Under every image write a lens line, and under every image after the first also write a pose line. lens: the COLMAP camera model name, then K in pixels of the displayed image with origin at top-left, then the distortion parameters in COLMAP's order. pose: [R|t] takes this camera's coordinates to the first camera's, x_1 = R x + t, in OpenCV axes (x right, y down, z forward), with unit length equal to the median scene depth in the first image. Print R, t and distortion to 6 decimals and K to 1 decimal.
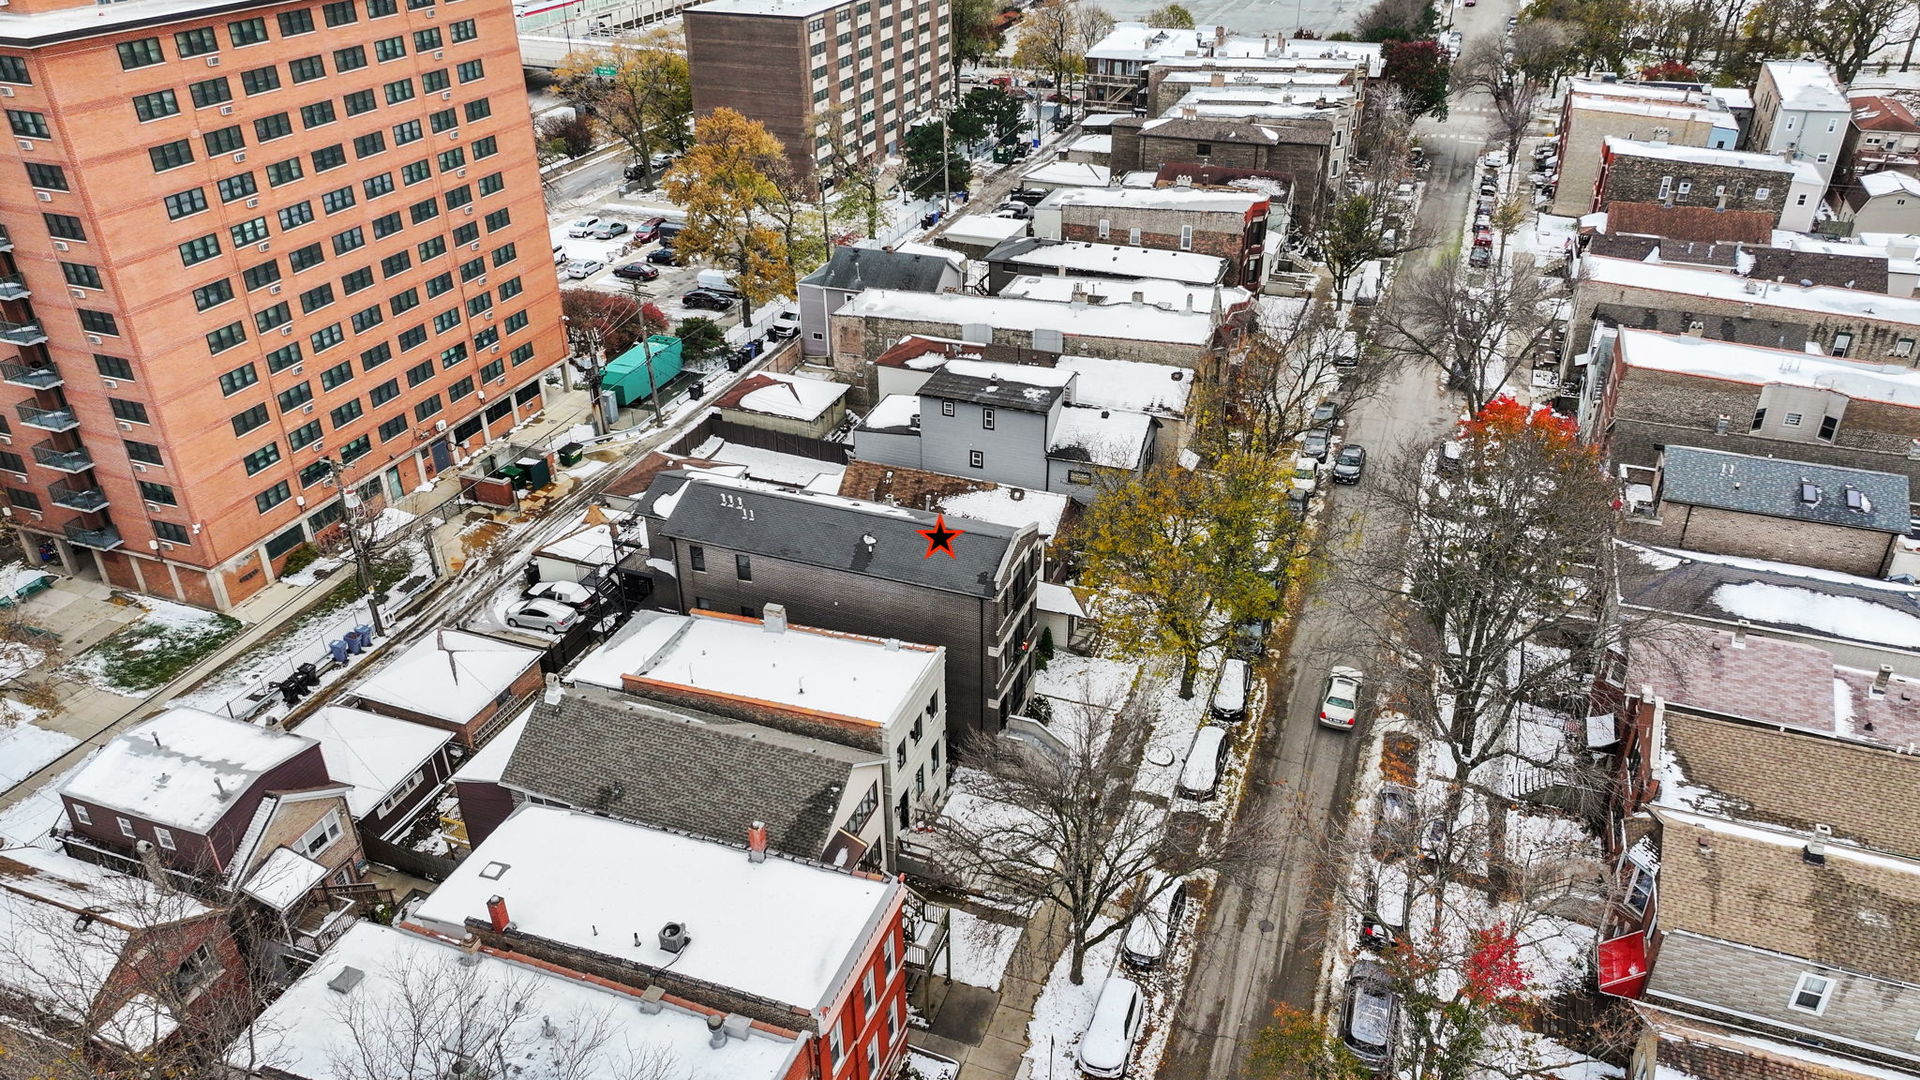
lens RADIAL K [[1363.2, 0, 968.1], [0, 1363.2, 543.1], [0, 0, 1]] dist [0.021964, 0.000310]
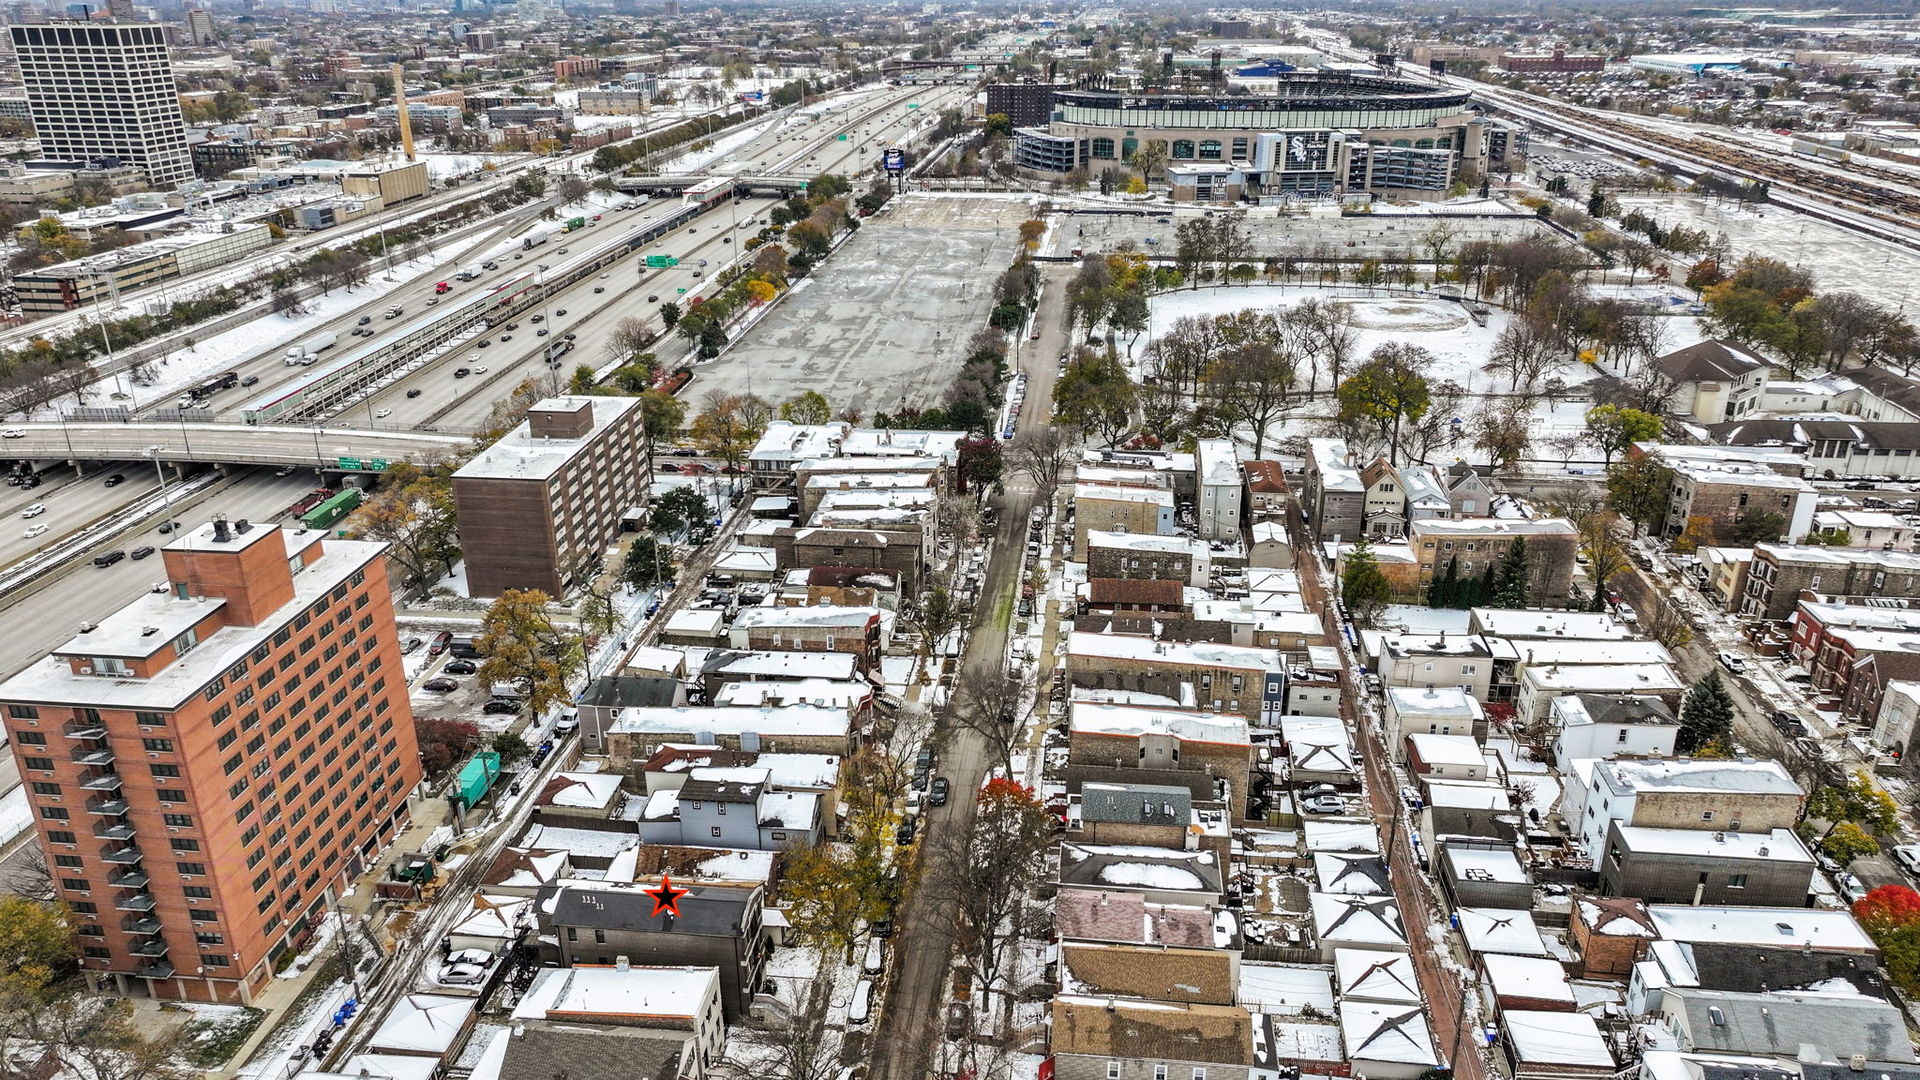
lens RADIAL K [[1363.2, 0, 968.1], [0, 1363.2, 543.1], [0, 0, 1]] dist [0.021964, 0.000310]
pose [[0.969196, -0.092642, 0.228203, -0.041949], [0.121642, 0.985719, -0.116456, -0.169953], [-0.214155, 0.140628, 0.966624, -0.710079]]
